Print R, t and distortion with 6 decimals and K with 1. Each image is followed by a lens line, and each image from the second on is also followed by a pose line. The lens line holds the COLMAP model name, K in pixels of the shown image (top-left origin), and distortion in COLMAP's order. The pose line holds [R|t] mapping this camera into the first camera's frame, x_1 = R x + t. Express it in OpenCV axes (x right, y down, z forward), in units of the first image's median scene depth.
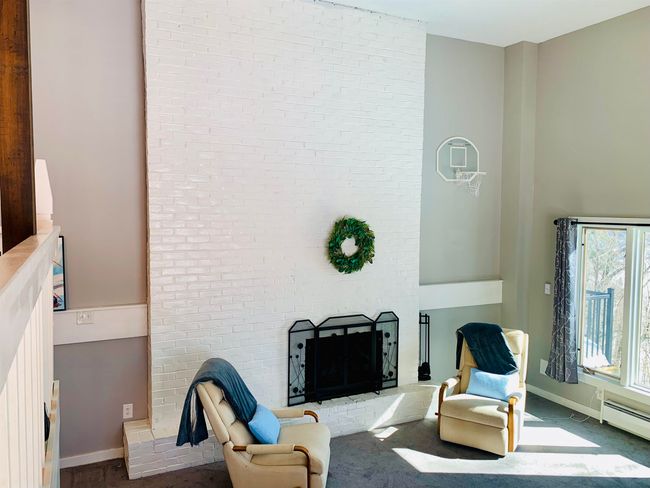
lens RADIAL K [[512.4, 0, 319.5], [0, 512.4, 234.9], [0, 0, 1]] dist [0.088209, -0.118238]
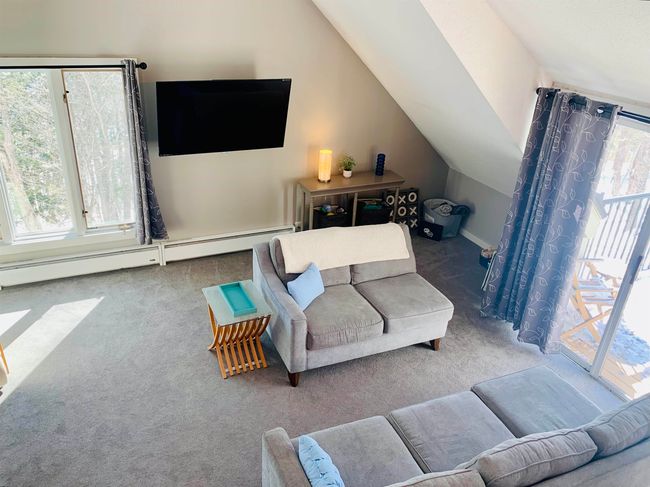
lens RADIAL K [[512.4, 0, 319.5], [0, 512.4, 234.4], [0, 0, 1]] dist [0.088209, -0.118238]
pose [[0.028136, -0.436967, 0.899037, -0.247271], [0.005104, 0.899445, 0.437005, -0.137070], [-0.999591, -0.007707, 0.027537, 0.417423]]
